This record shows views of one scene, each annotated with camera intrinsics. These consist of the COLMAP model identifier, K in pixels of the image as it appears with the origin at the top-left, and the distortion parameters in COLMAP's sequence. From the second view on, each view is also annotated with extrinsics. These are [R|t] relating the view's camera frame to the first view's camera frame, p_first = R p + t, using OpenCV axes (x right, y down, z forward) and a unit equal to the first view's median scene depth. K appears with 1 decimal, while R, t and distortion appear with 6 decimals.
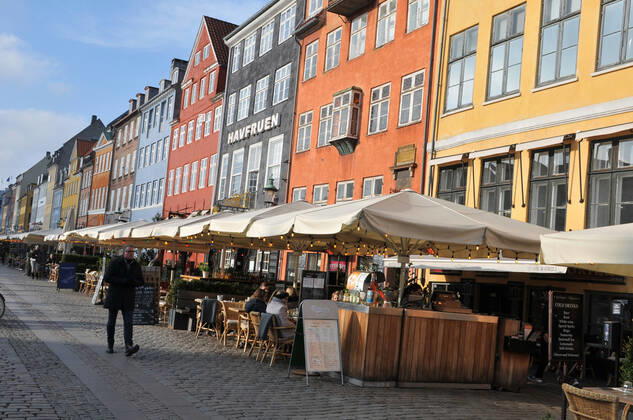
lens RADIAL K [[693.4, 0, 318.4], [0, 693.4, 221.7], [0, 0, 1]] dist [0.000074, 0.001746]
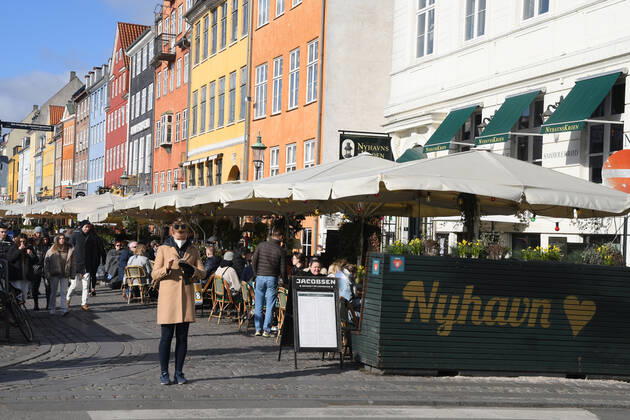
lens RADIAL K [[1051.6, 0, 313.5], [0, 1051.6, 212.9], [0, 0, 1]] dist [0.271728, 0.109031]
pose [[0.987216, -0.057579, -0.148624, 0.423694], [0.065188, 0.996773, 0.046838, -0.030497], [0.145447, -0.055927, 0.987784, -0.799398]]
